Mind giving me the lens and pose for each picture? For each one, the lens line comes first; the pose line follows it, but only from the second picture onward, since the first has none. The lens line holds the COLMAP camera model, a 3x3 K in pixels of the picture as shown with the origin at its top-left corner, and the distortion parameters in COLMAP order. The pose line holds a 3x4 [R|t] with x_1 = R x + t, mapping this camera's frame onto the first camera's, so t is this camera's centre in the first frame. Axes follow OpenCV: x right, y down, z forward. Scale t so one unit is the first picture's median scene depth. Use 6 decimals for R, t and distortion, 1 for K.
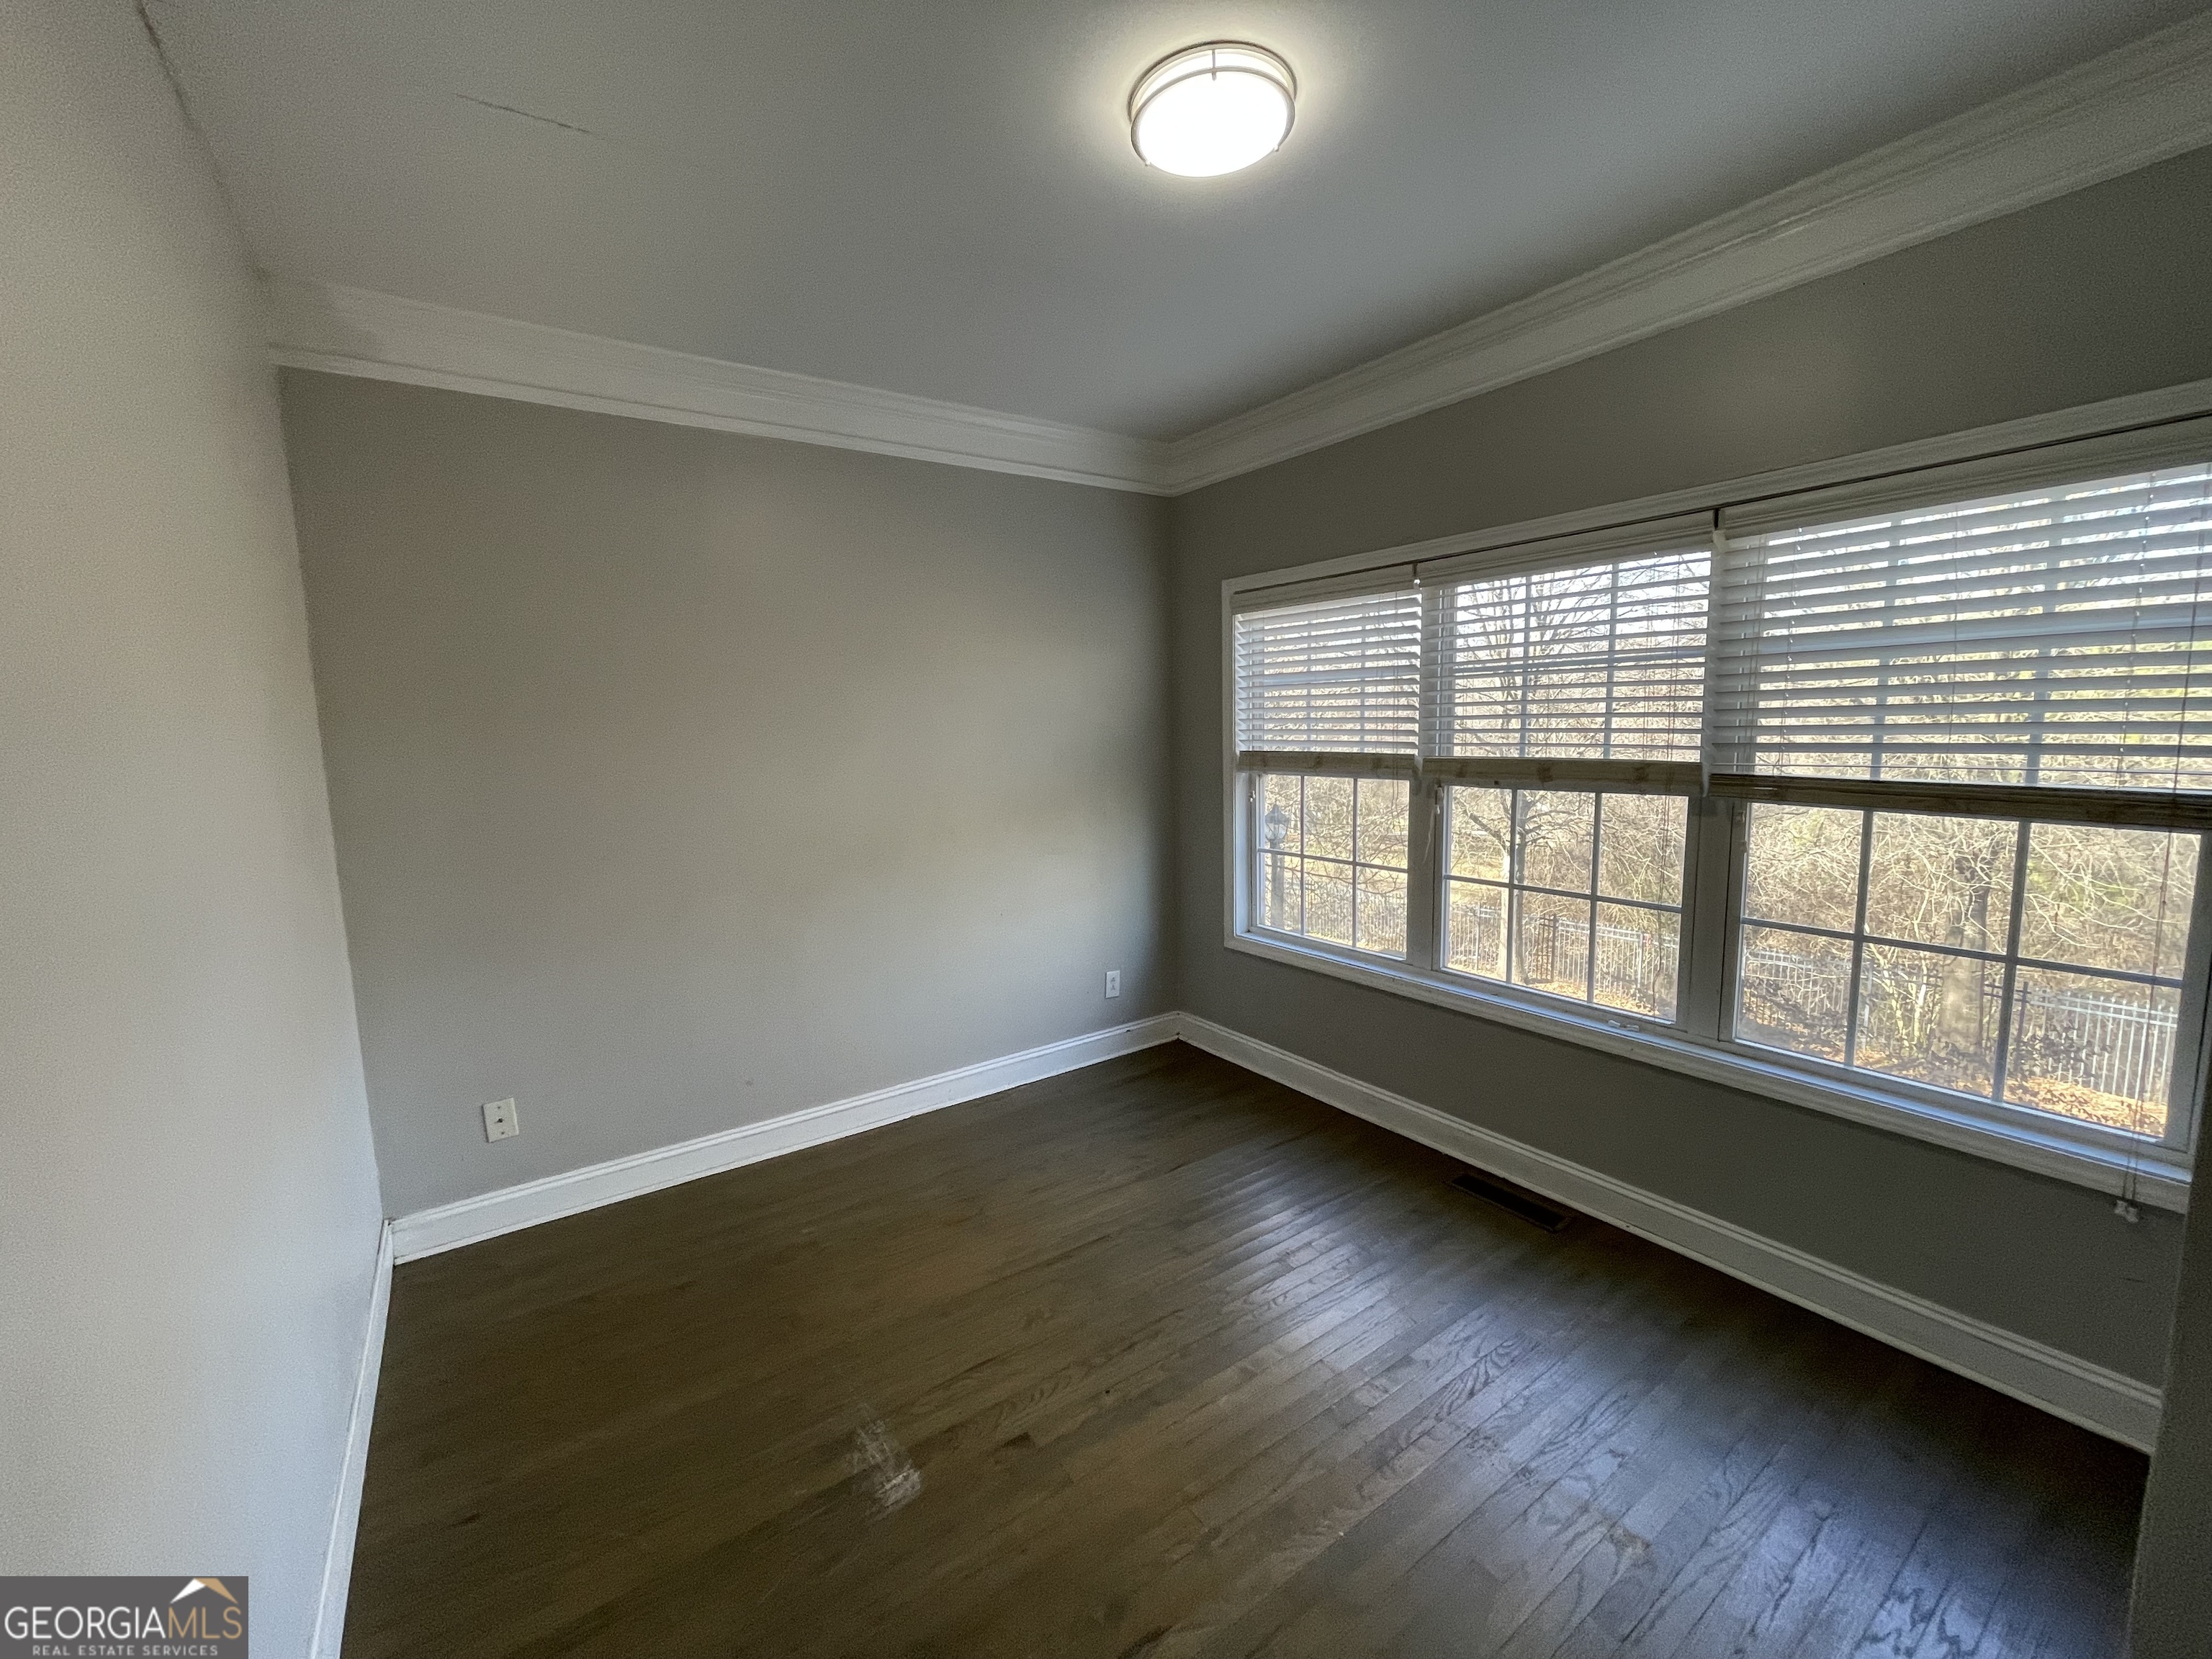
lens RADIAL K [[897.2, 0, 1071.0], [0, 897.2, 795.7], [0, 0, 1]] dist [0.024491, 0.000120]
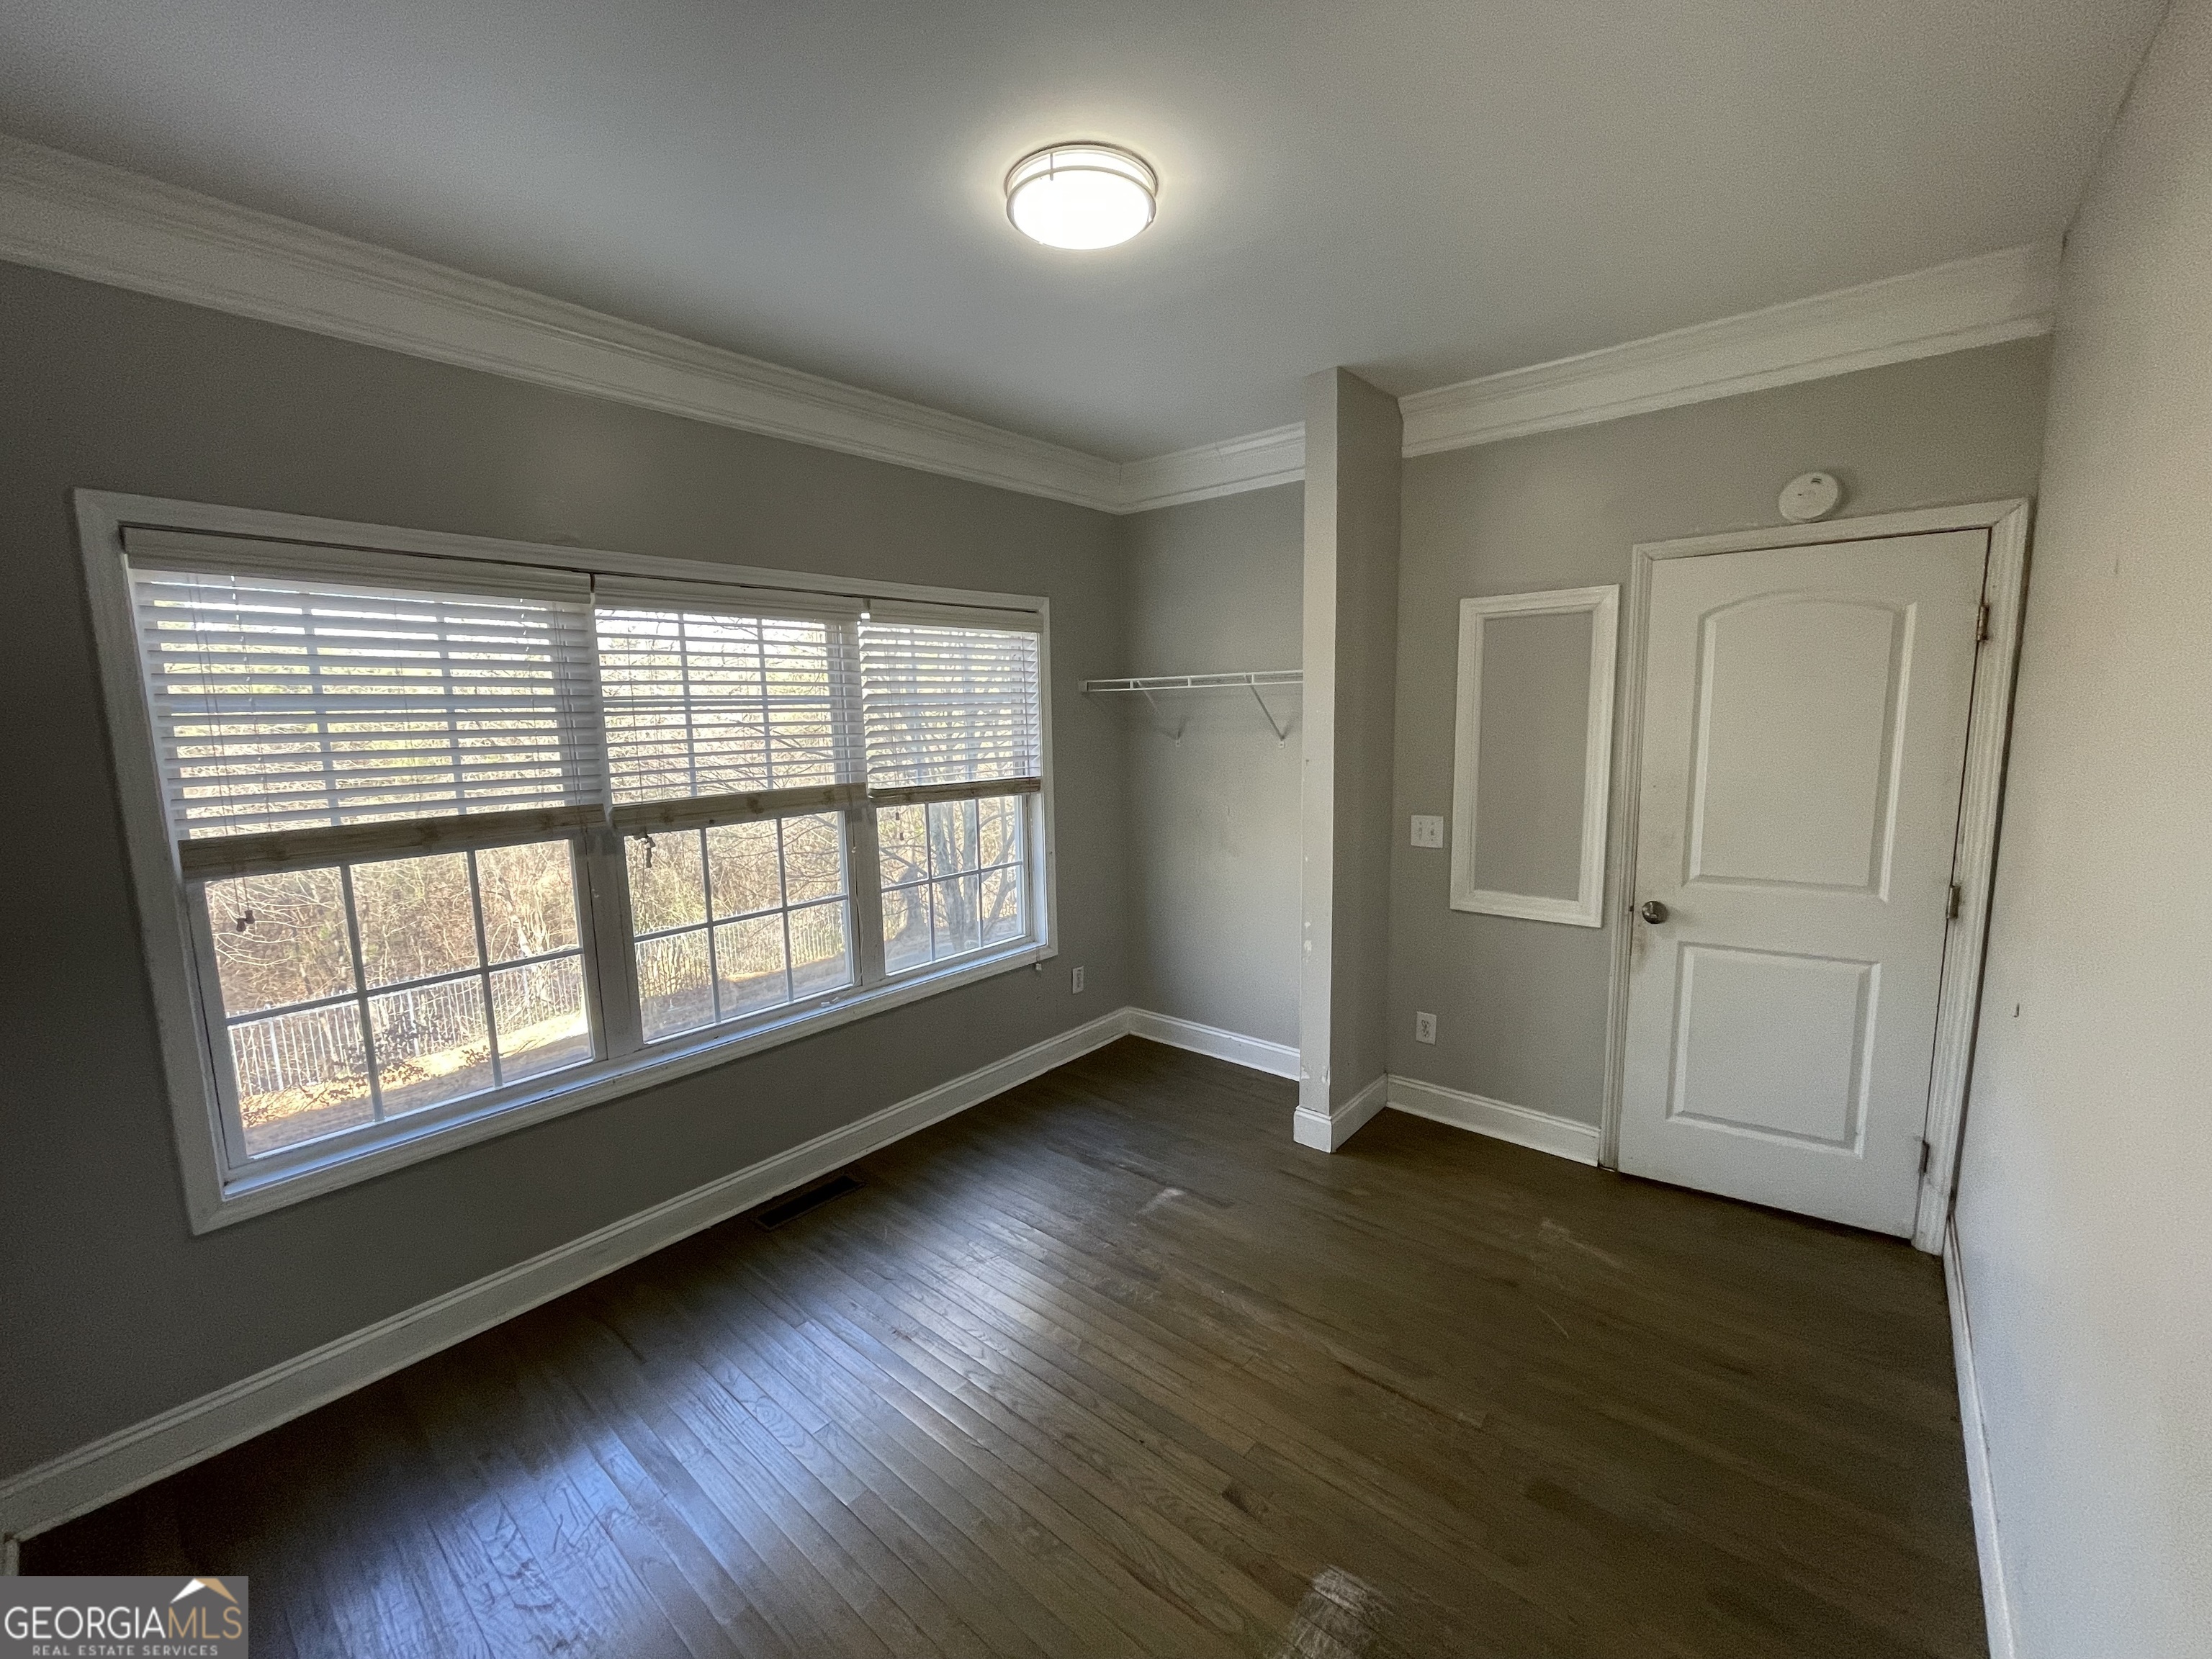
lens RADIAL K [[897.5, 0, 1085.5], [0, 897.5, 830.0], [0, 0, 1]] dist [-0.001327, -0.000317]
pose [[-0.248584, -0.075517, 0.965662, -0.619931], [0.133730, 0.984733, 0.111434, -0.064016], [-0.959334, 0.156839, -0.234690, 0.905111]]
